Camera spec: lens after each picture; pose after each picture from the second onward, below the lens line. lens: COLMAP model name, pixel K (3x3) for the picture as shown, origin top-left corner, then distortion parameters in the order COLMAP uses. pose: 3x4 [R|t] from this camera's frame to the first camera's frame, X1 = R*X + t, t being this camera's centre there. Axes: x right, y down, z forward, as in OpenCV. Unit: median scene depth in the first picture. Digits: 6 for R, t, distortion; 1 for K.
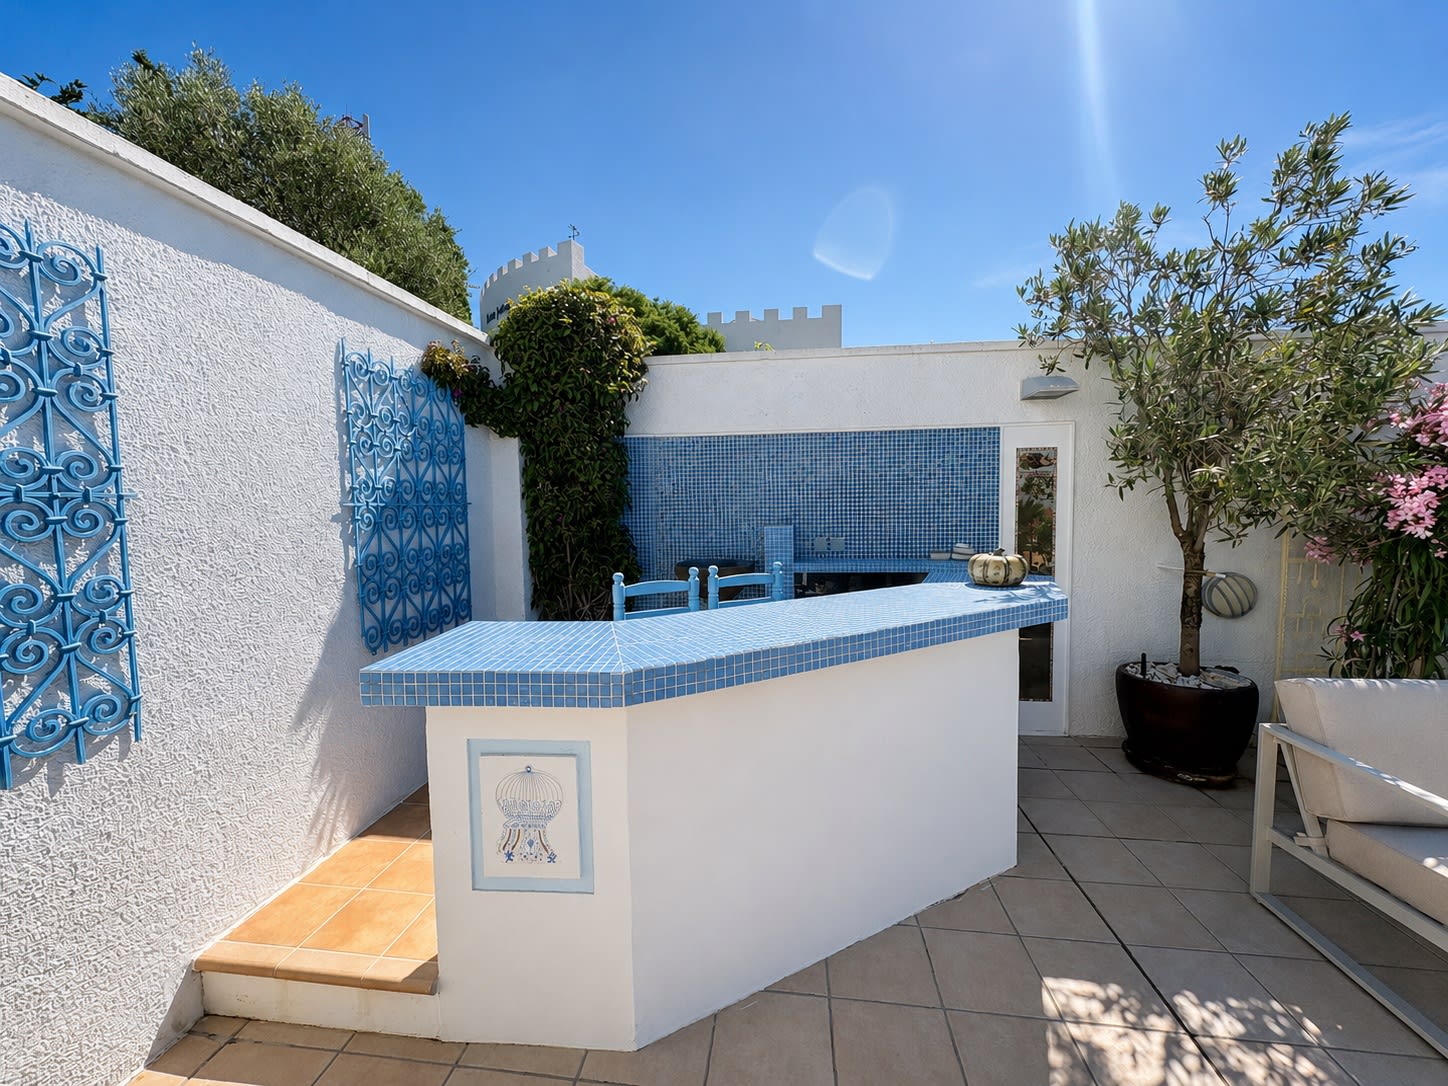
lens RADIAL K [[579.8, 0, 724.0], [0, 579.8, 543.0], [0, 0, 1]] dist [0.000706, 0.000110]
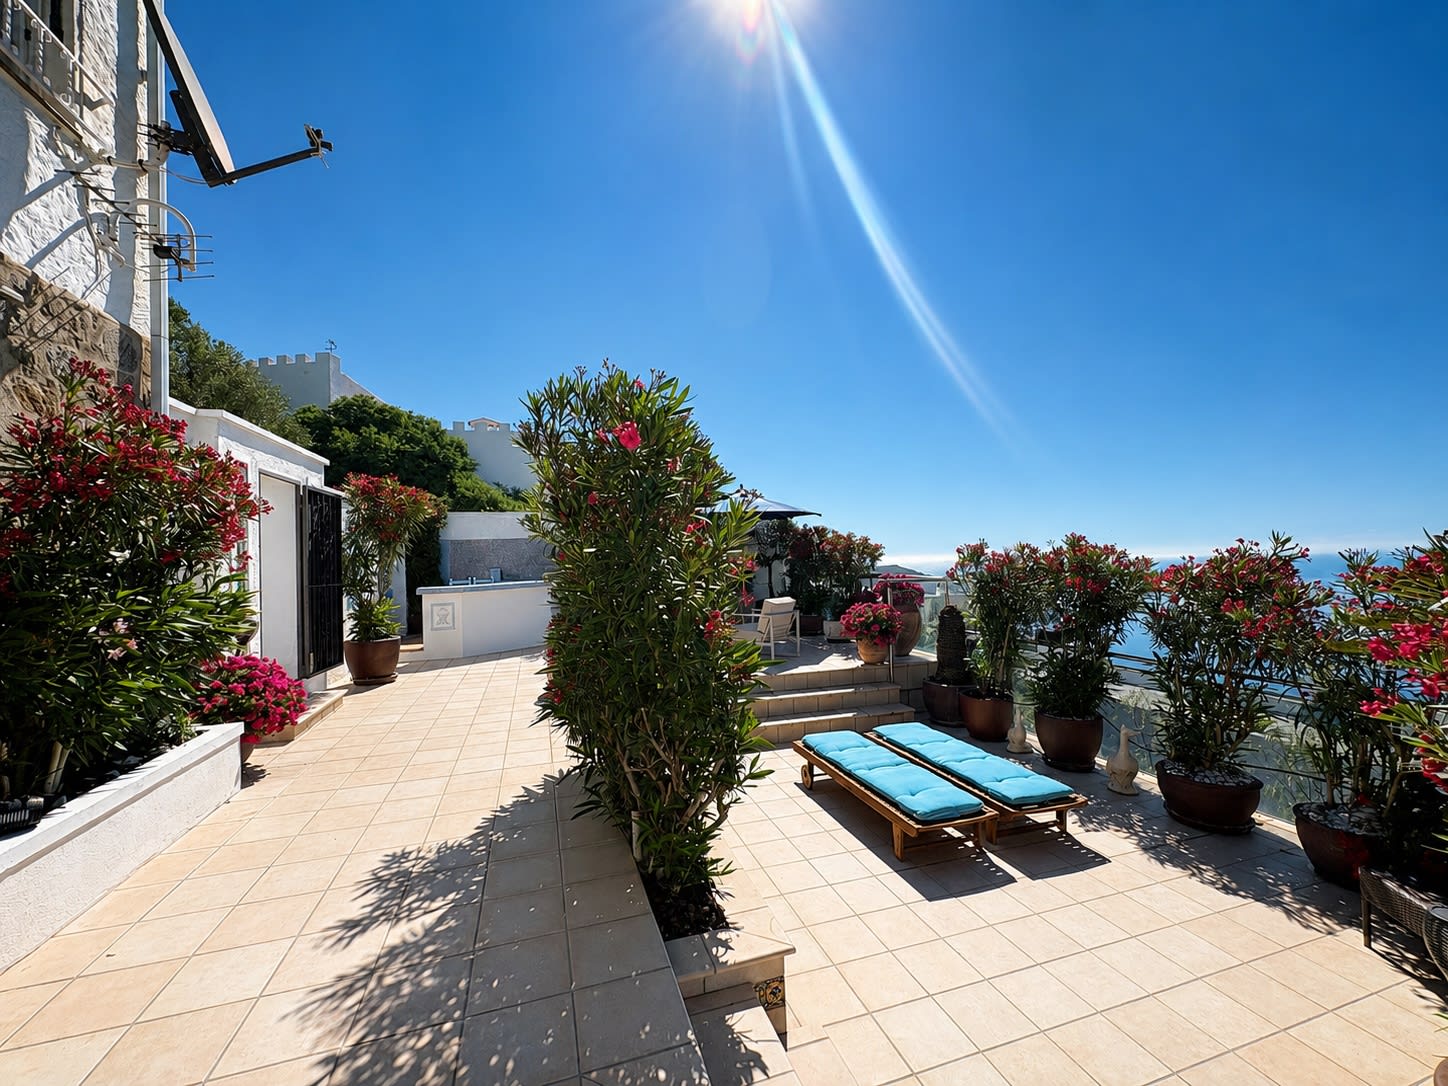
lens RADIAL K [[579.8, 0, 724.0], [0, 579.8, 543.0], [0, 0, 1]] dist [0.000706, 0.000110]
pose [[0.910723, -0.005931, 0.412975, -0.097838], [0.047519, 0.994762, -0.090506, 0.235563], [-0.410275, 0.102050, 0.906234, -3.203831]]
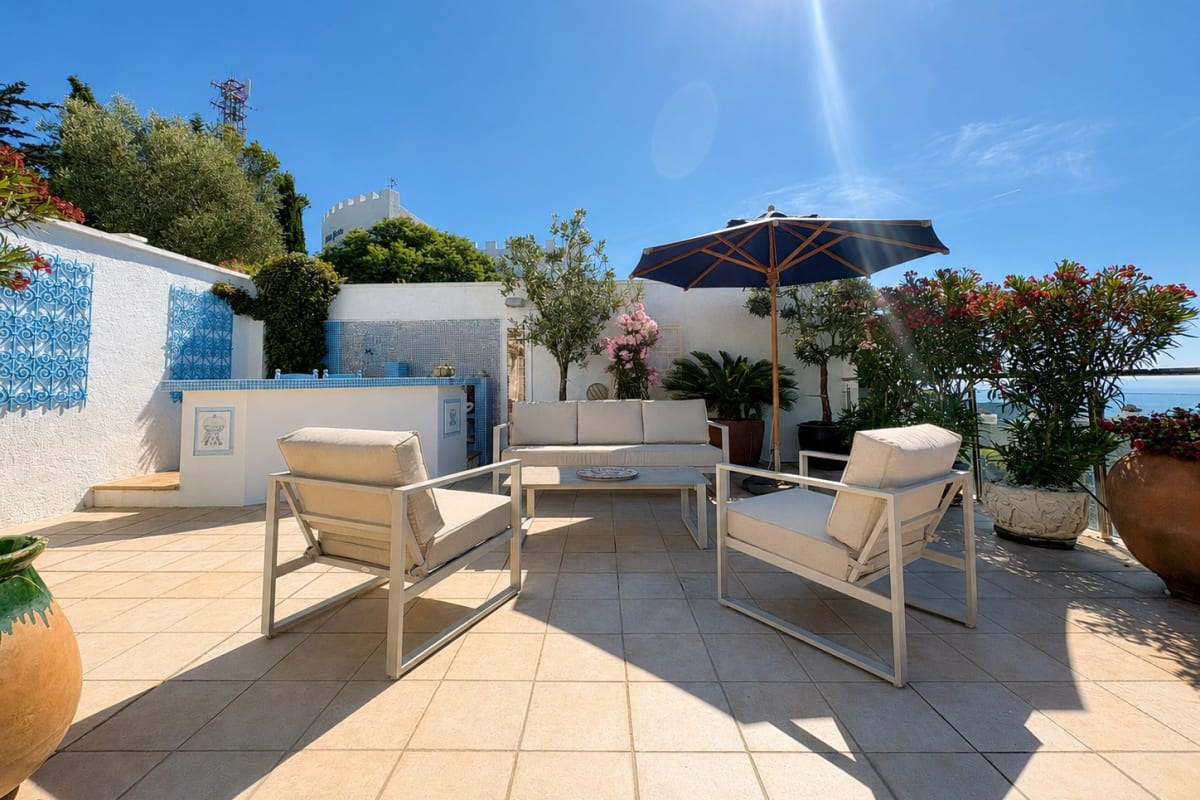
lens RADIAL K [[476.8, 0, 601.6], [0, 476.8, 353.3], [0, 0, 1]] dist [0.000579, 0.000062]
pose [[0.993236, 0.006365, 0.115938, 0.898921], [0.008834, 0.991460, -0.130114, 0.237959], [-0.115776, 0.130258, 0.984697, -1.159642]]
